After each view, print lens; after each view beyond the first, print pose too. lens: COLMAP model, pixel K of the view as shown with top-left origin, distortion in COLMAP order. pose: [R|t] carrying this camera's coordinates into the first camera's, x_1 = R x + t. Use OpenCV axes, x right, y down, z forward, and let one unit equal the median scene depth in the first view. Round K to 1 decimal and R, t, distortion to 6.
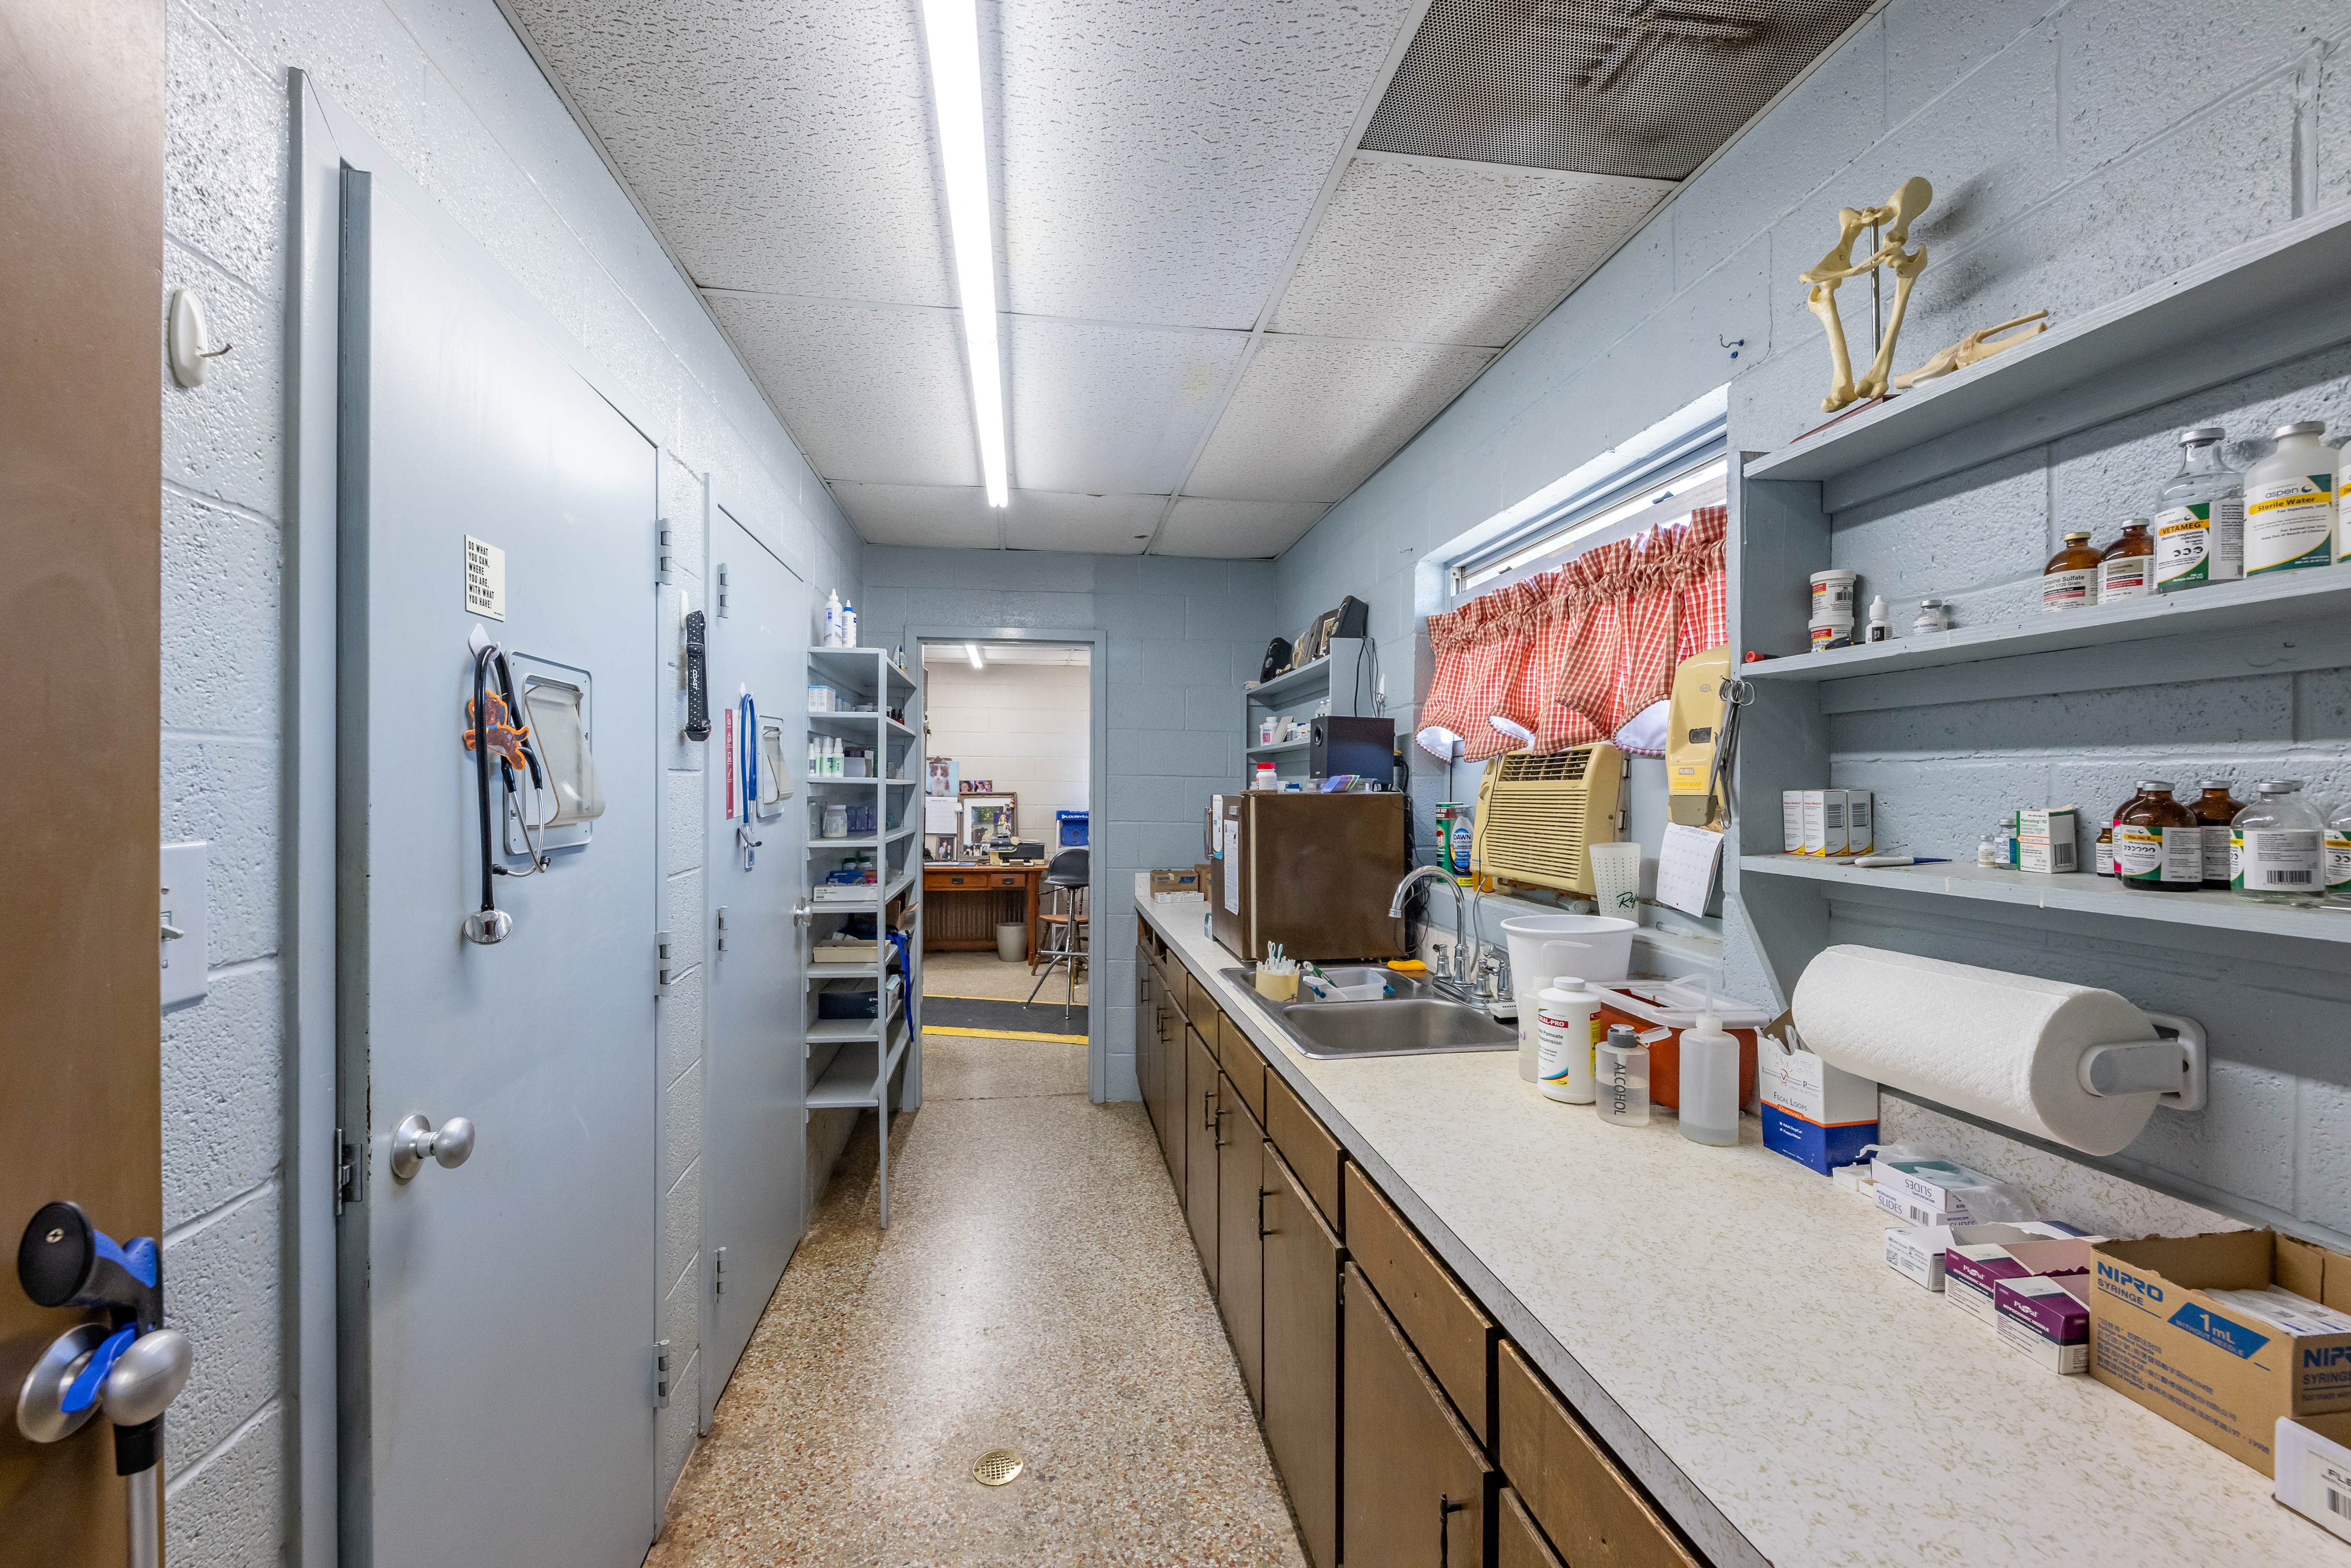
lens RADIAL K [[938.2, 0, 1174.8], [0, 938.2, 786.7], [0, 0, 1]] dist [-0.000390, -0.000085]
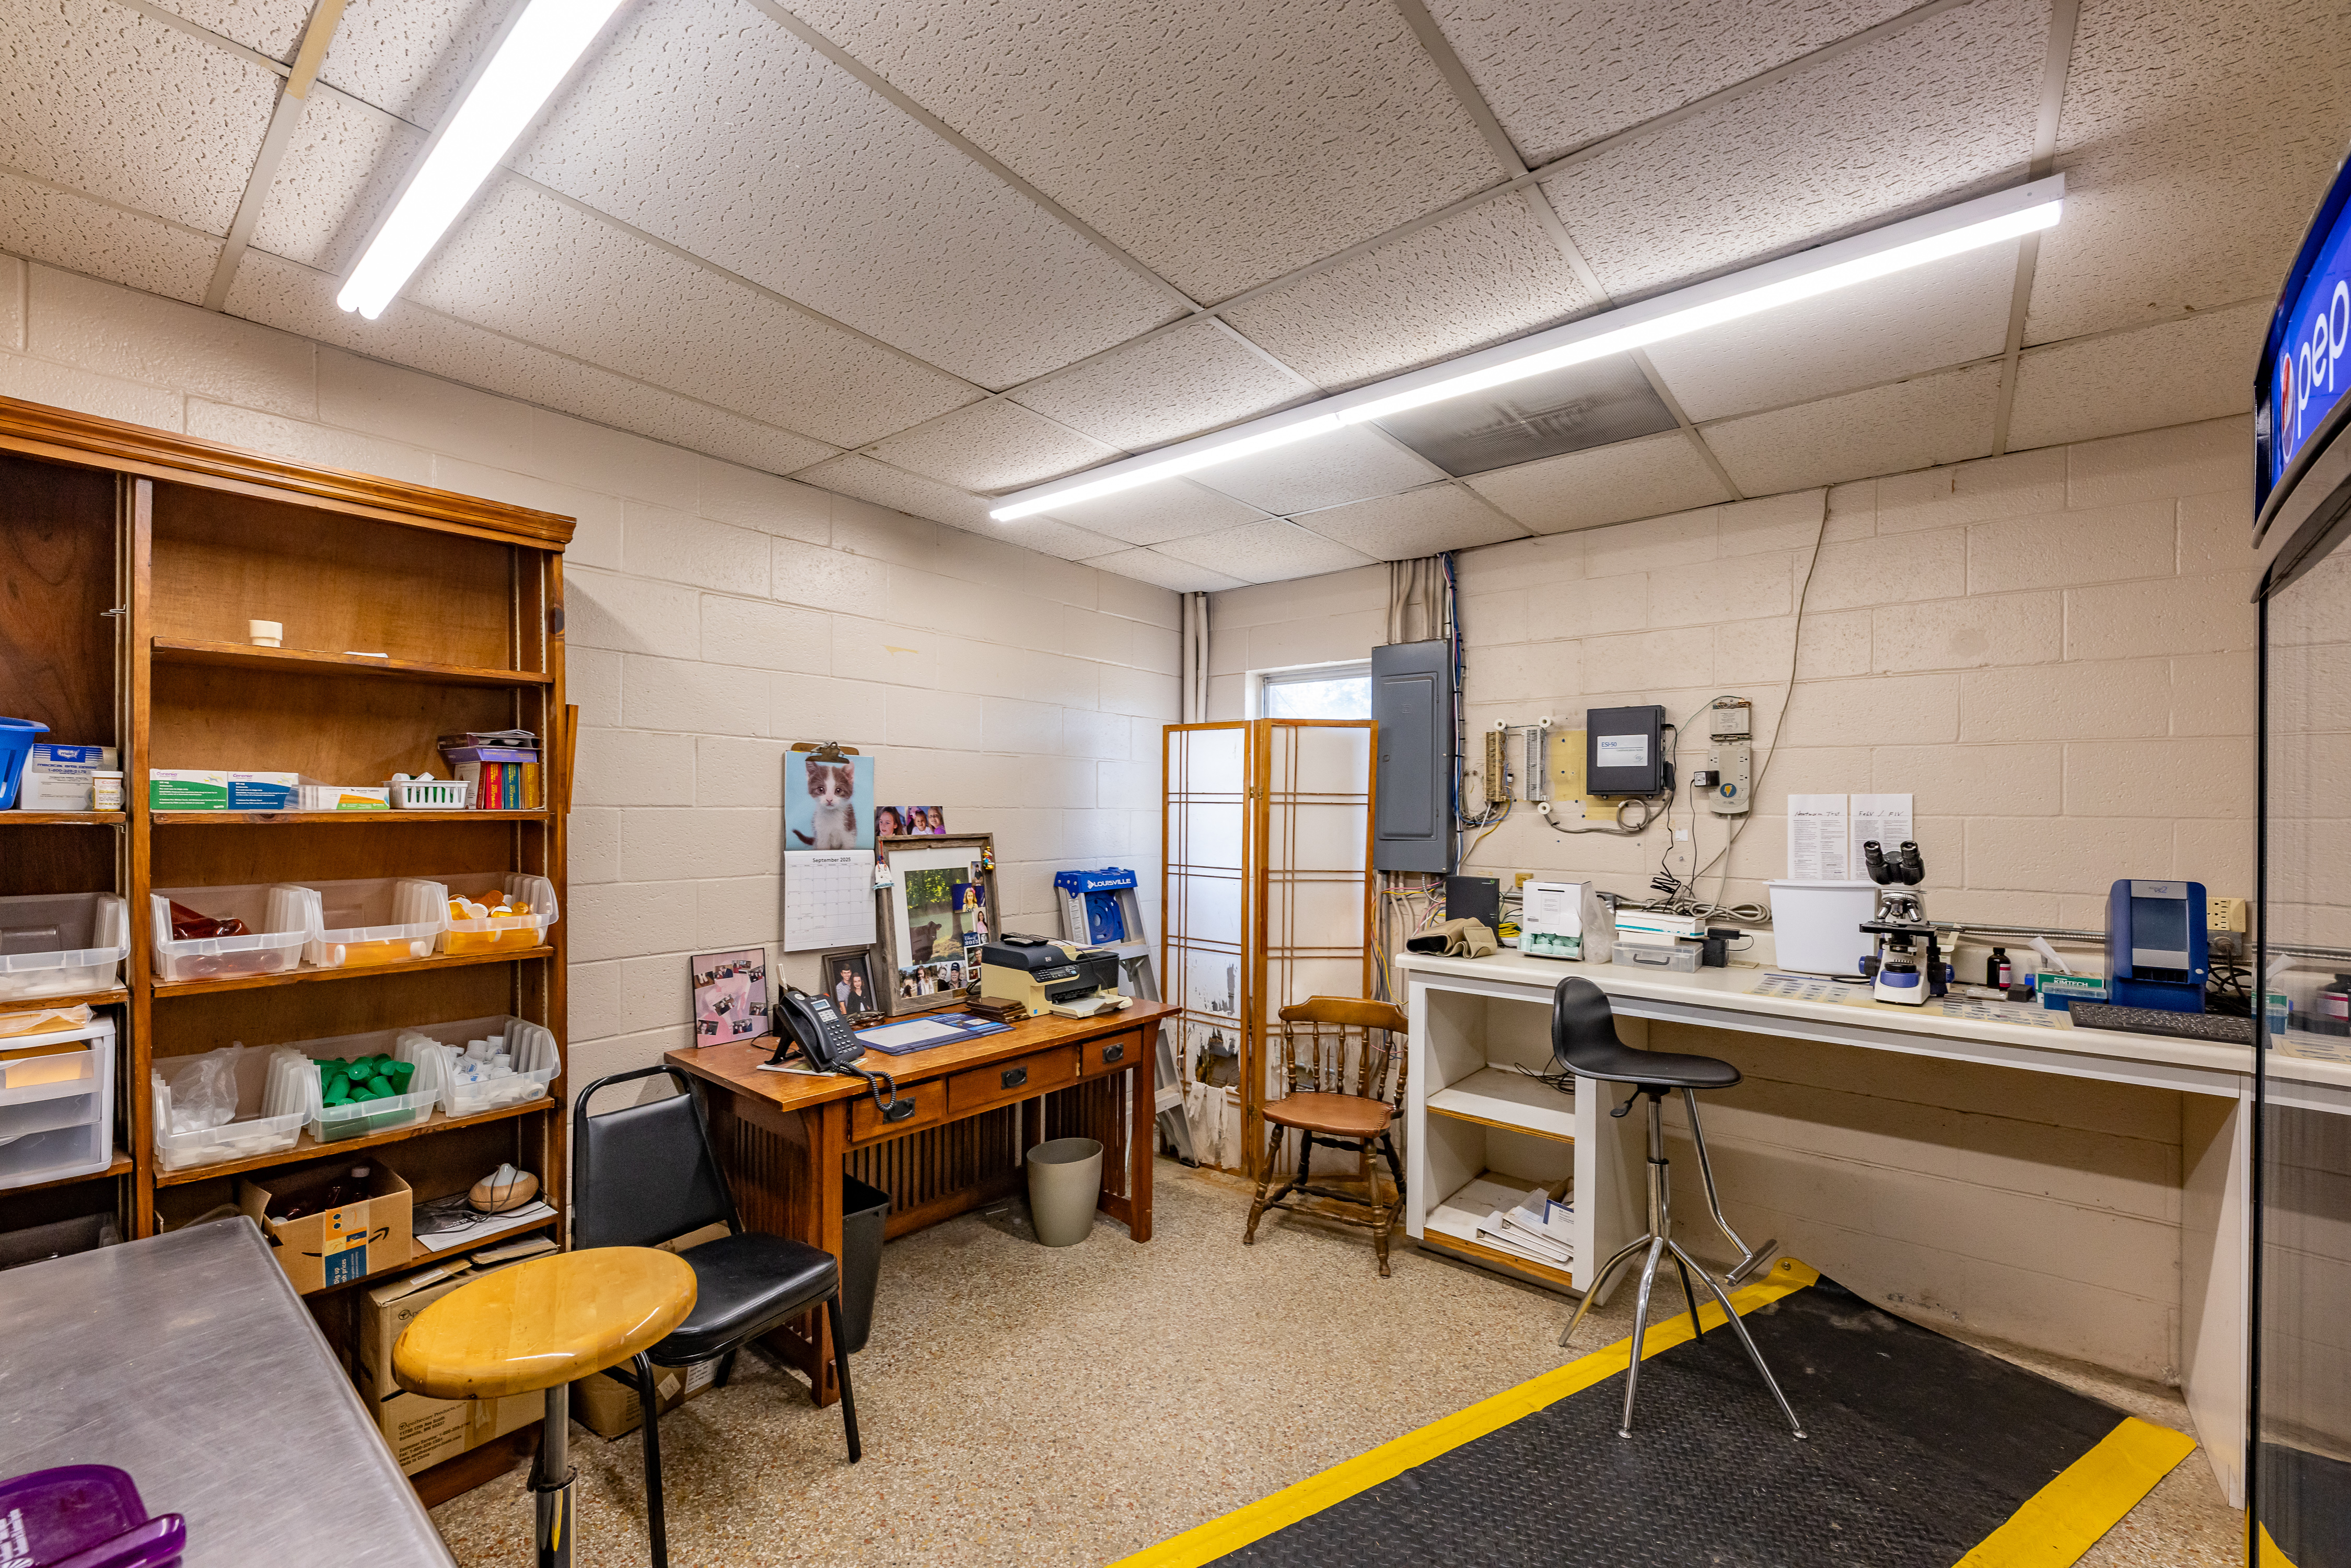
lens RADIAL K [[938.2, 0, 1177.8], [0, 938.2, 796.7], [0, 0, 1]] dist [-0.000390, -0.000085]
pose [[0.740171, 0.001727, 0.672417, -0.398299], [-0.000320, 0.999997, -0.002216, -0.009981], [-0.672419, 0.001425, 0.740170, 0.626478]]
